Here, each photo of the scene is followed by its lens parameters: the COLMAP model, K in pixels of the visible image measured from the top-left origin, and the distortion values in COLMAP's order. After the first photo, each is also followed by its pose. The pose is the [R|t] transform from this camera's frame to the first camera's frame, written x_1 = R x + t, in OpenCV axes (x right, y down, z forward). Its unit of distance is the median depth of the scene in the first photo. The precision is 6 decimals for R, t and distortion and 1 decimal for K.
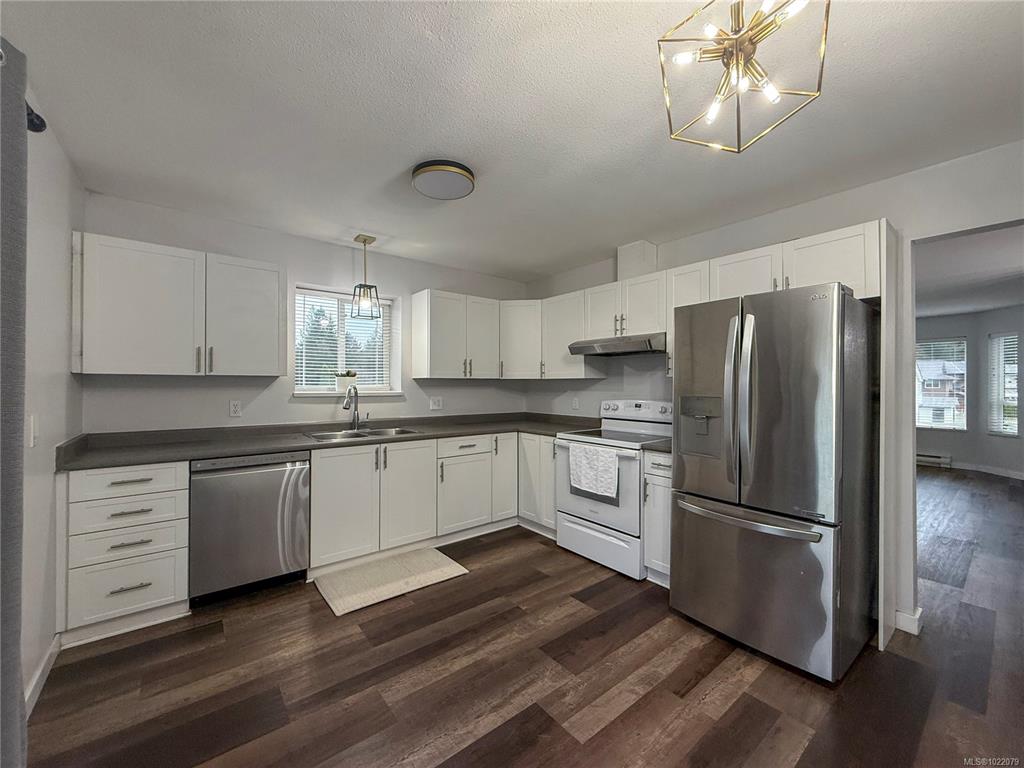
lens RADIAL K [[408.7, 0, 508.8], [0, 408.7, 385.1], [0, 0, 1]] dist [0.000047, -0.000572]
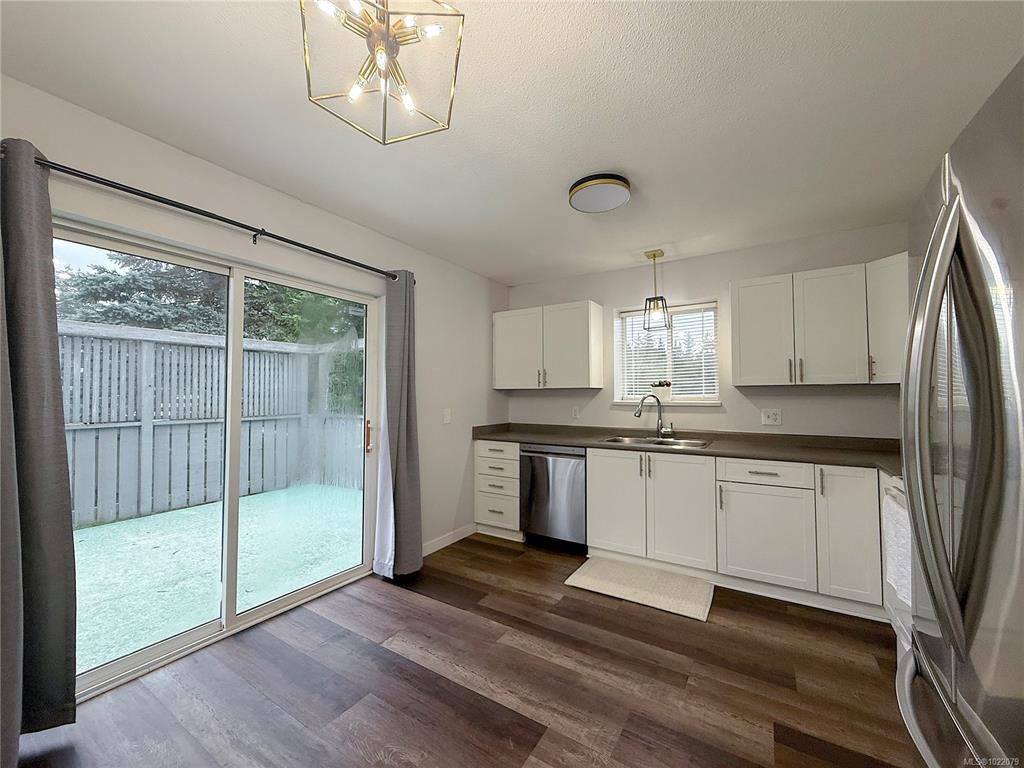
lens RADIAL K [[408.7, 0, 506.3], [0, 408.7, 384.5], [0, 0, 1]] dist [0.000047, -0.000572]
pose [[0.325222, -0.027736, -0.945231, 0.571356], [0.003871, 0.999600, -0.028000, 0.002428], [0.945630, 0.005447, 0.325199, 0.354660]]
